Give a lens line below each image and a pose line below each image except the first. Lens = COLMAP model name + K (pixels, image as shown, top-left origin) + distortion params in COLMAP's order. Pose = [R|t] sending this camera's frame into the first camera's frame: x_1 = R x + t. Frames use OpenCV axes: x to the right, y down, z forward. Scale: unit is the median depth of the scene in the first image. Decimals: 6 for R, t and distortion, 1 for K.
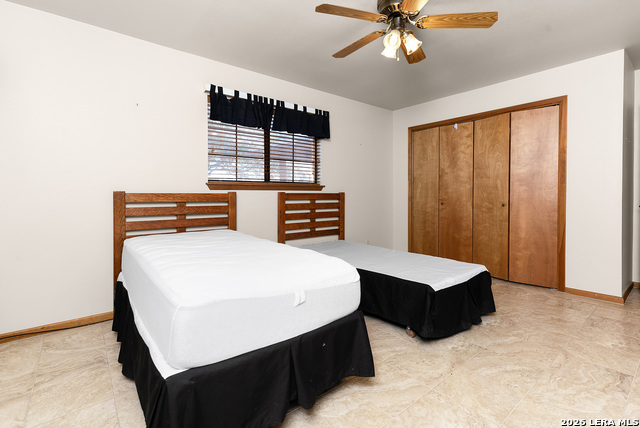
lens RADIAL K [[301.3, 0, 319.9], [0, 301.3, 199.5], [0, 0, 1]] dist [0.028003, 0.000658]
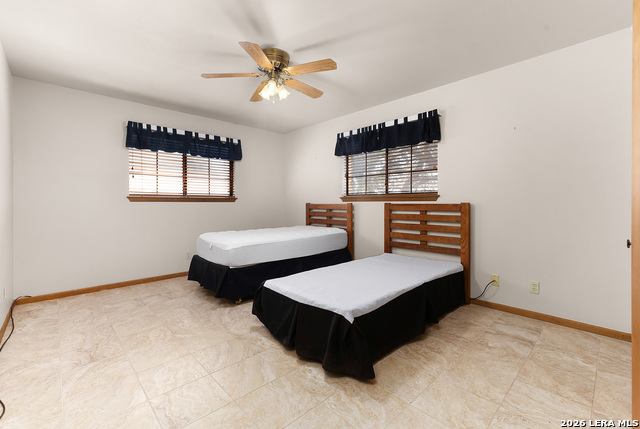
lens RADIAL K [[272.5, 0, 320.0], [0, 272.5, 214.5], [0, 0, 1]] dist [0.000812, 0.000457]
pose [[0.075355, 0.038778, -0.996402, 0.928925], [-0.020419, 0.999094, 0.037339, -0.015731], [0.996948, 0.017532, 0.076079, 0.724613]]
